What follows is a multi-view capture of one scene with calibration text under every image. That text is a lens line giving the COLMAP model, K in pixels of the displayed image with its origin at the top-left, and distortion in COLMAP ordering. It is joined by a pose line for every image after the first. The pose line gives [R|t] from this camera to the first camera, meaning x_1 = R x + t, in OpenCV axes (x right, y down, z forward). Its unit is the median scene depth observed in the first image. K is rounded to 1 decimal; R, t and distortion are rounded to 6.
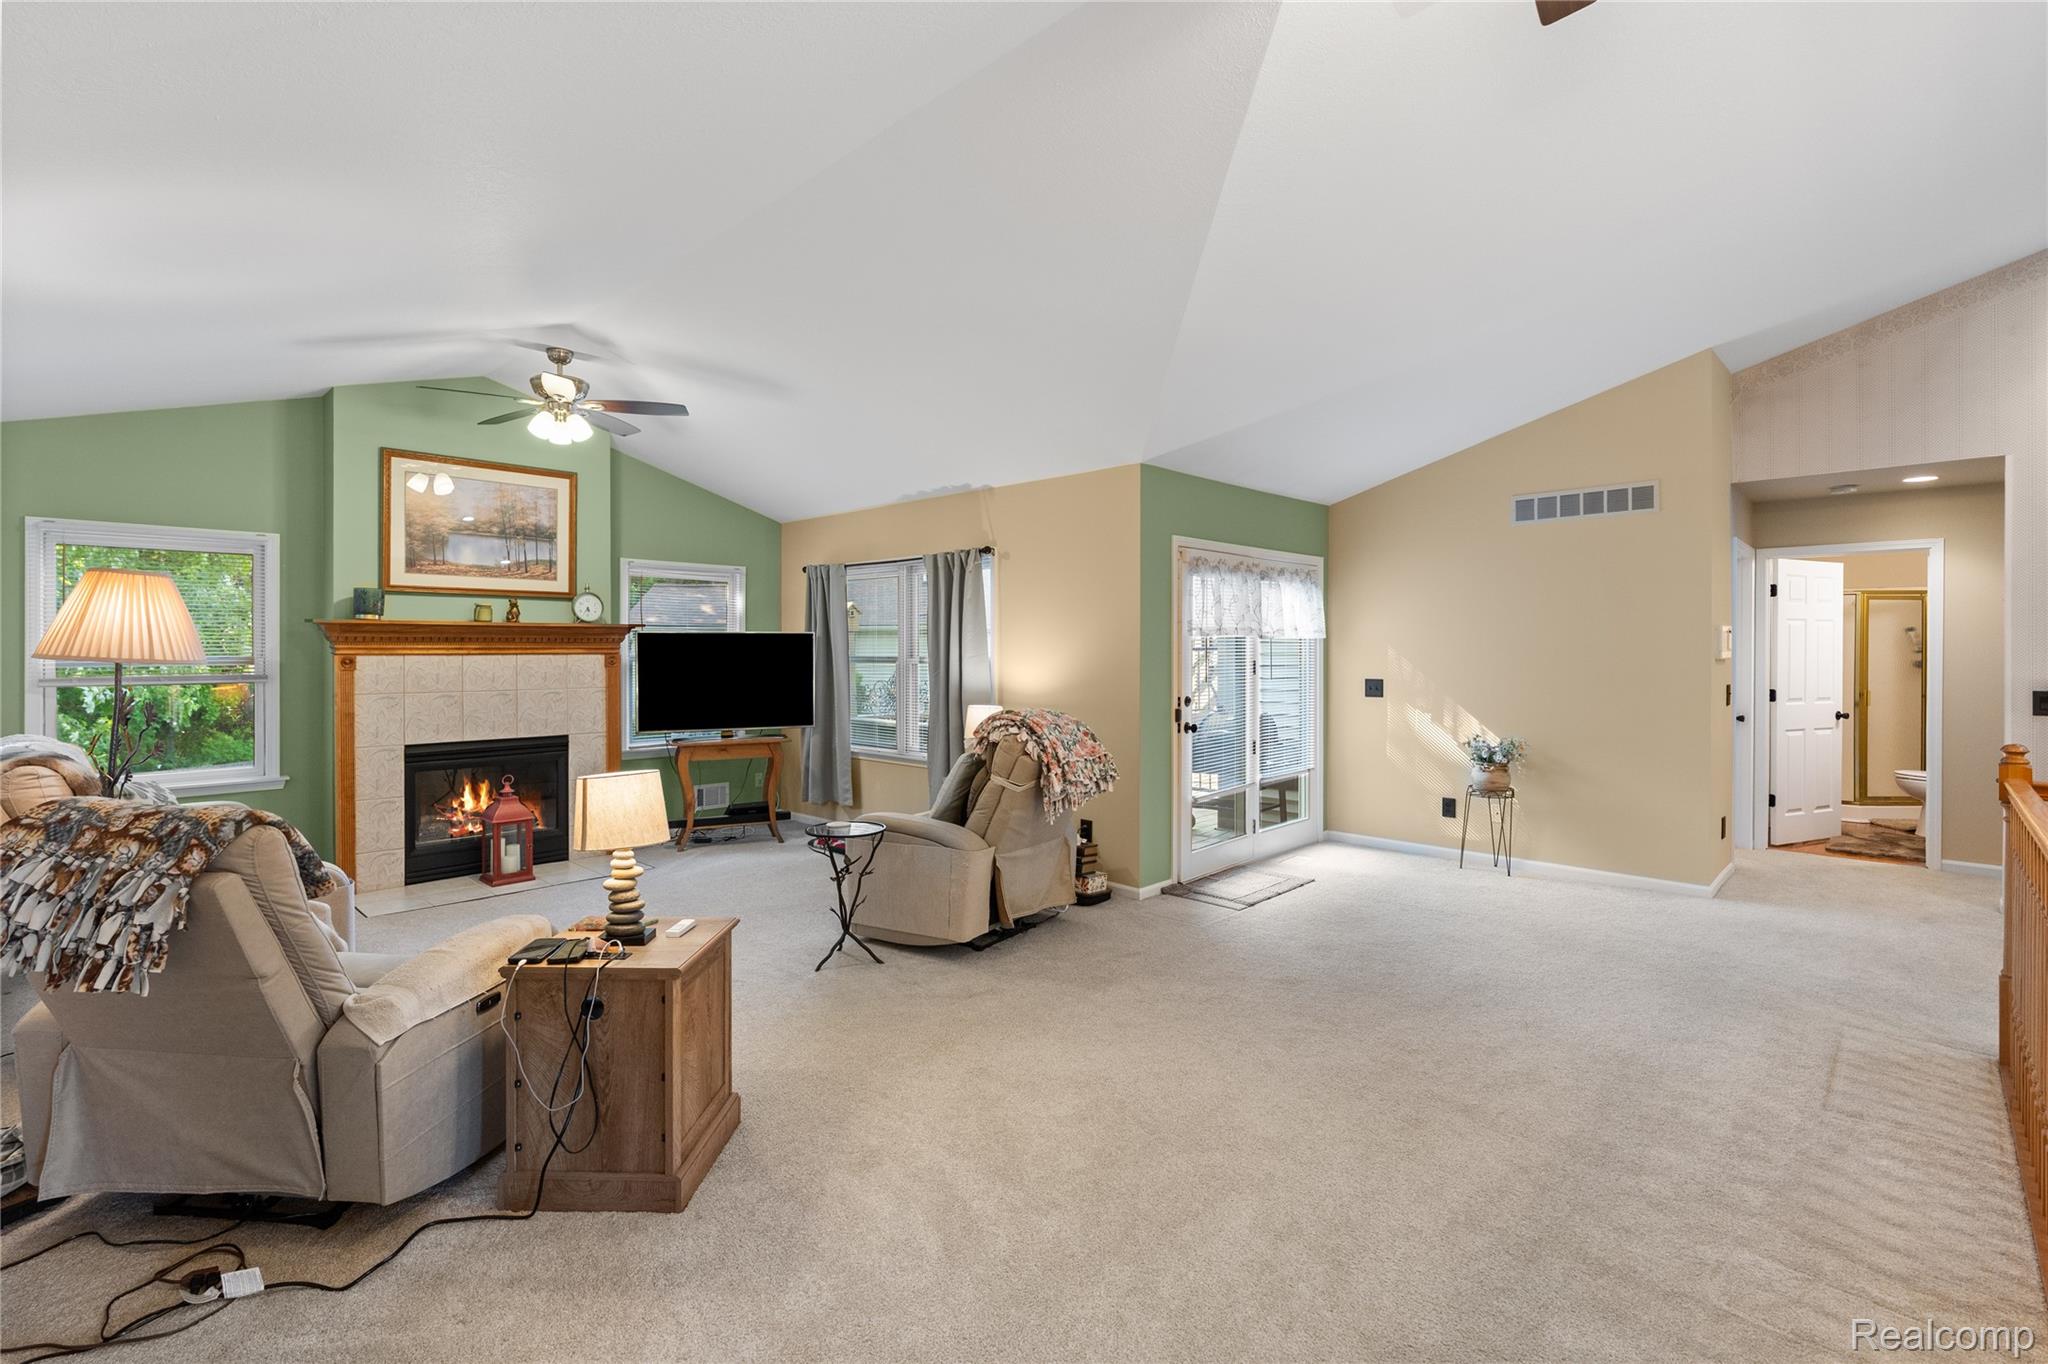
lens RADIAL K [[931.3, 0, 1025.0], [0, 931.3, 653.9], [0, 0, 1]] dist [-0.010842, 0.004325]
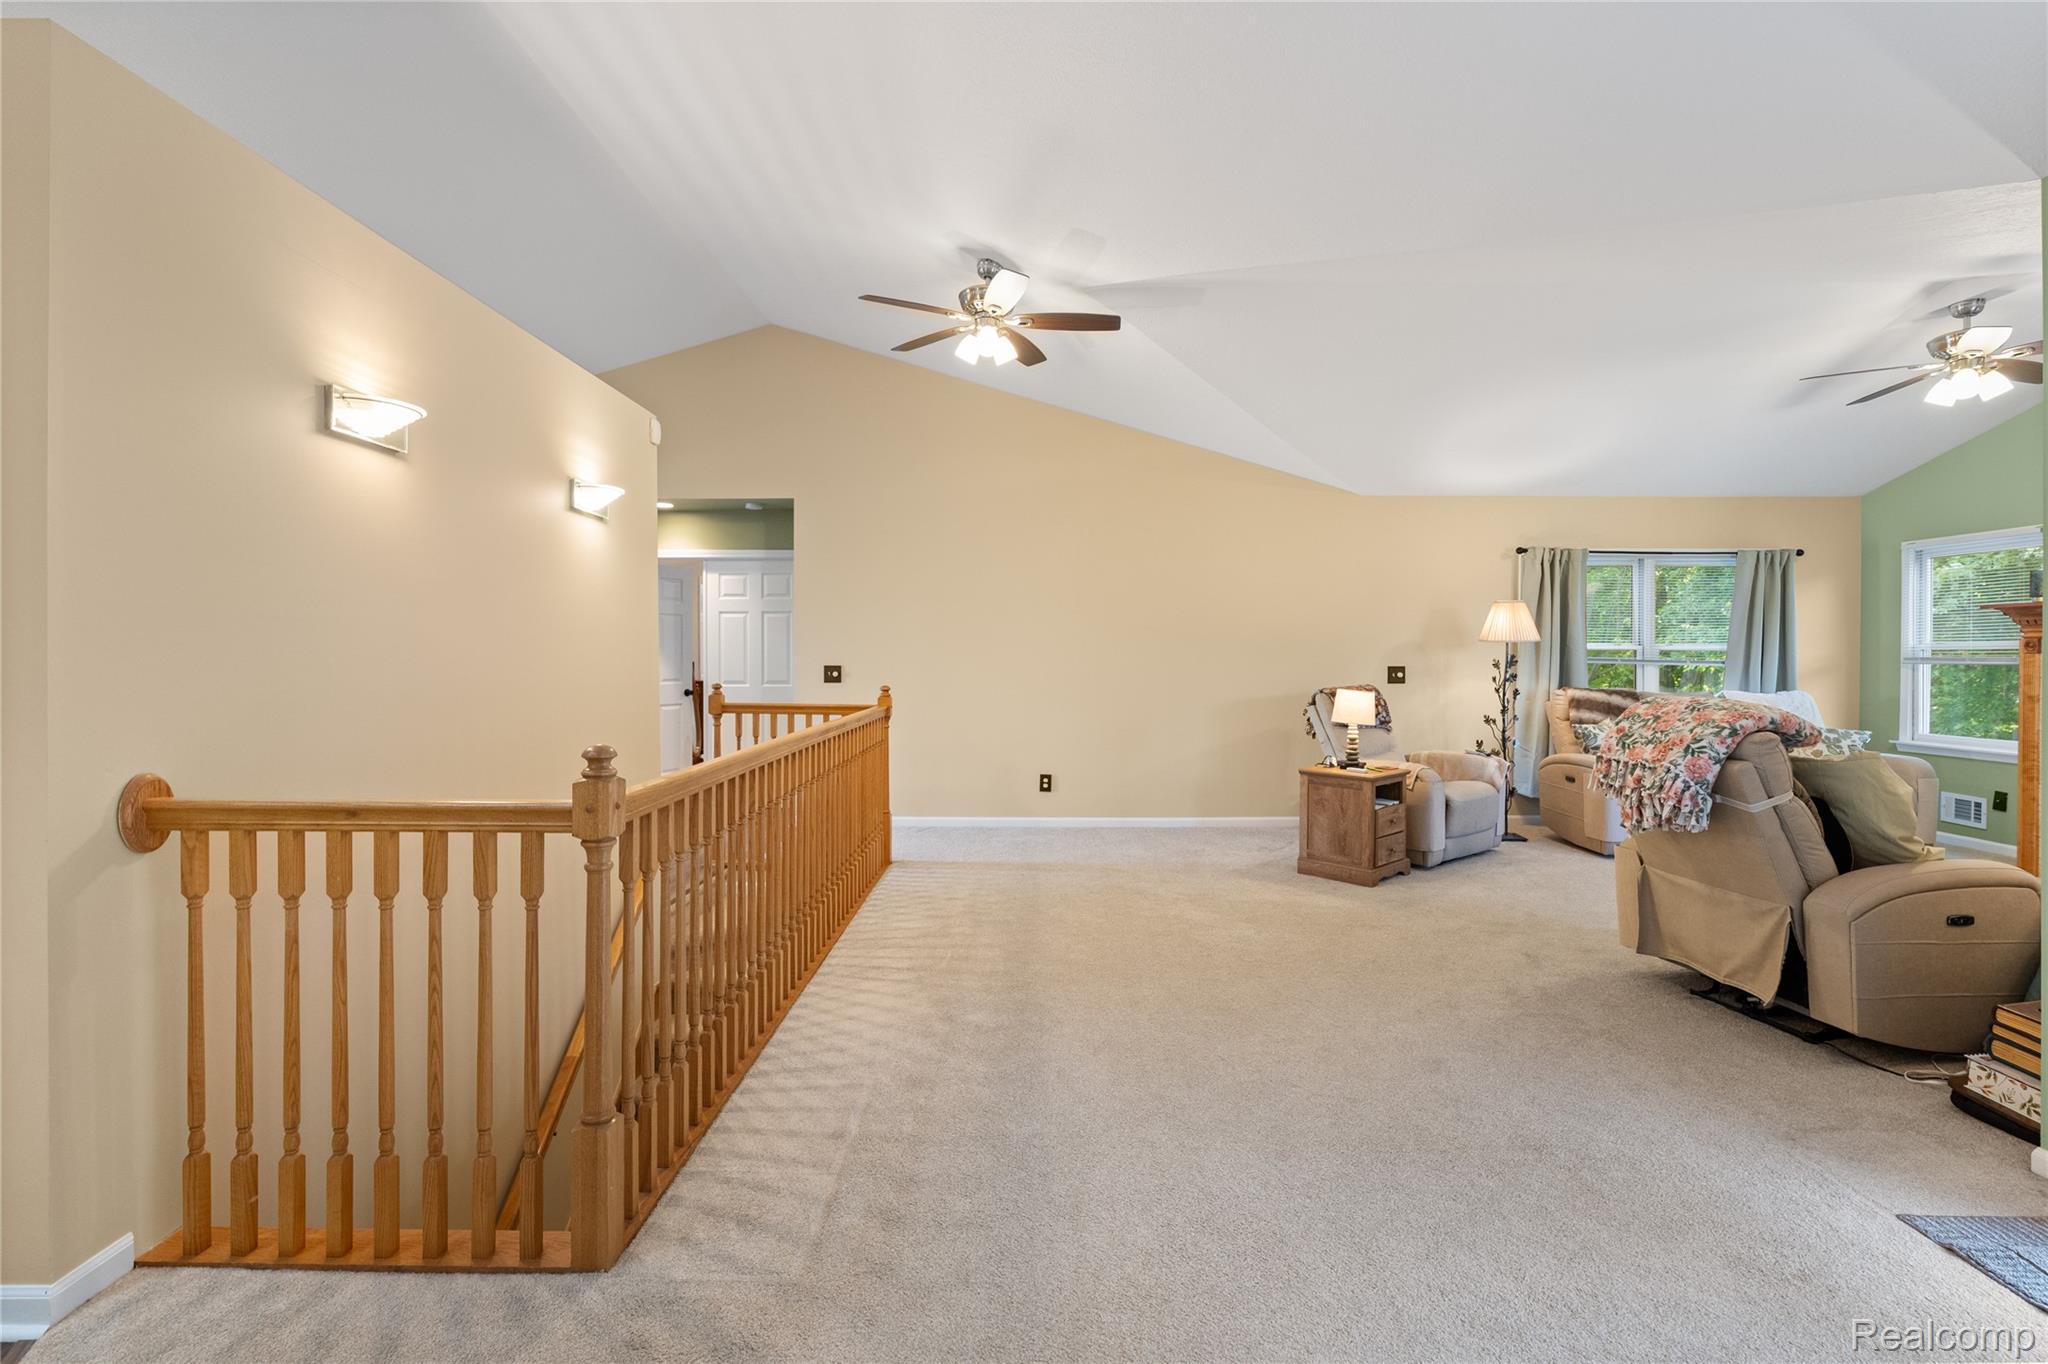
lens RADIAL K [[931.3, 0, 1025.0], [0, 931.3, 653.9], [0, 0, 1]] dist [-0.010842, 0.004325]
pose [[-0.726170, -0.000201, -0.687516, 0.735899], [-0.003628, 0.999987, 0.003540, 0.018427], [0.687506, 0.005065, -0.726161, 0.939843]]
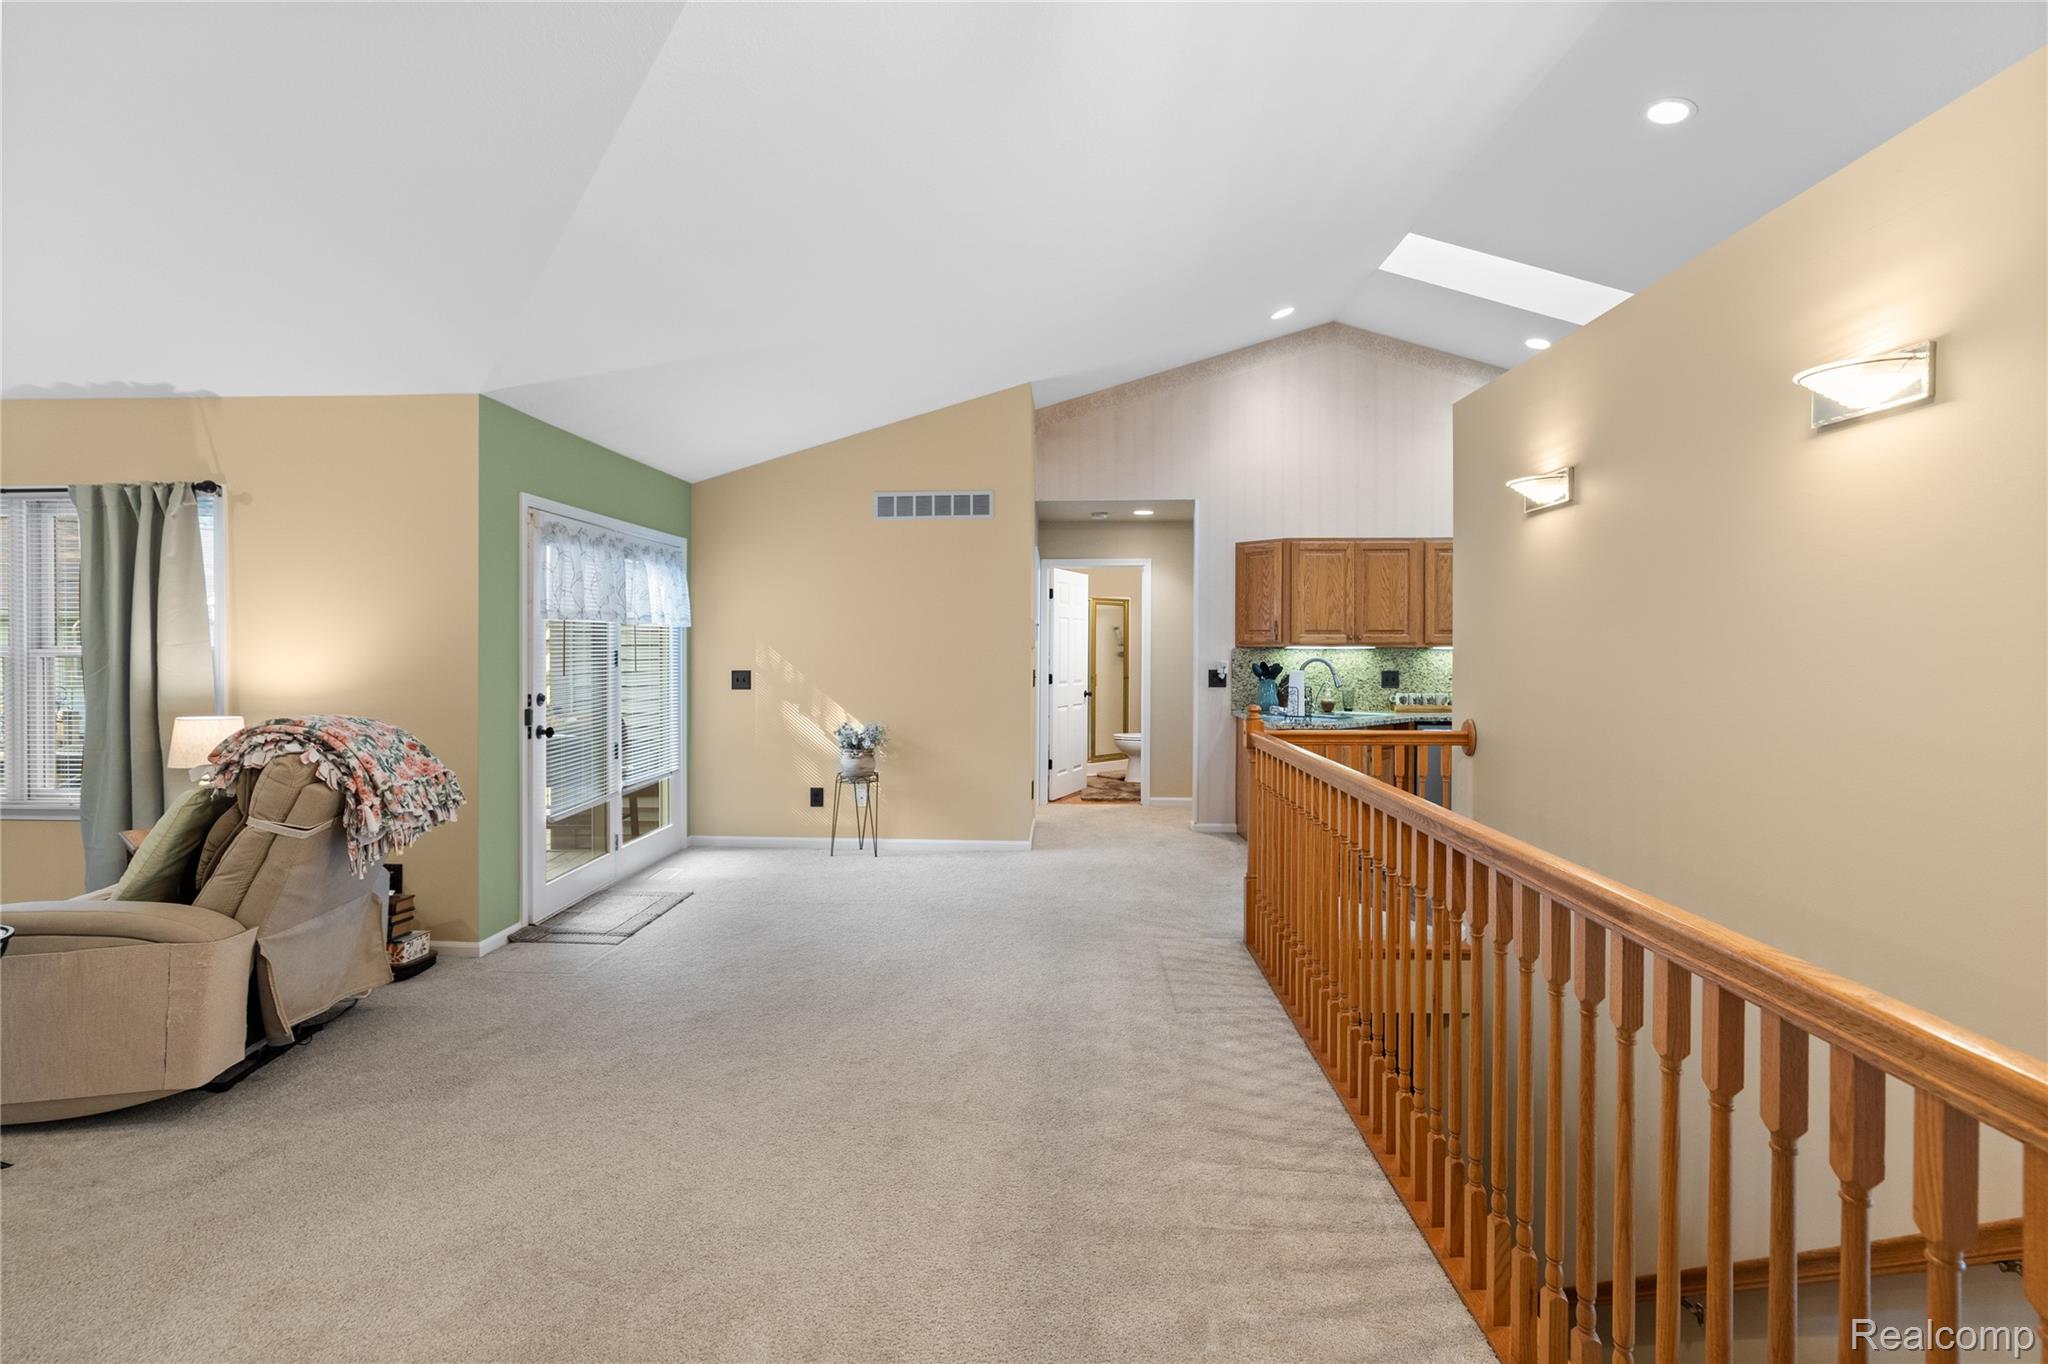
lens RADIAL K [[931.3, 0, 1025.0], [0, 931.3, 653.9], [0, 0, 1]] dist [-0.010842, 0.004325]
pose [[0.750893, -0.003819, 0.660413, -0.043182], [0.003420, 0.999992, 0.001894, 0.011216], [-0.660415, 0.000837, 0.750900, 0.113751]]
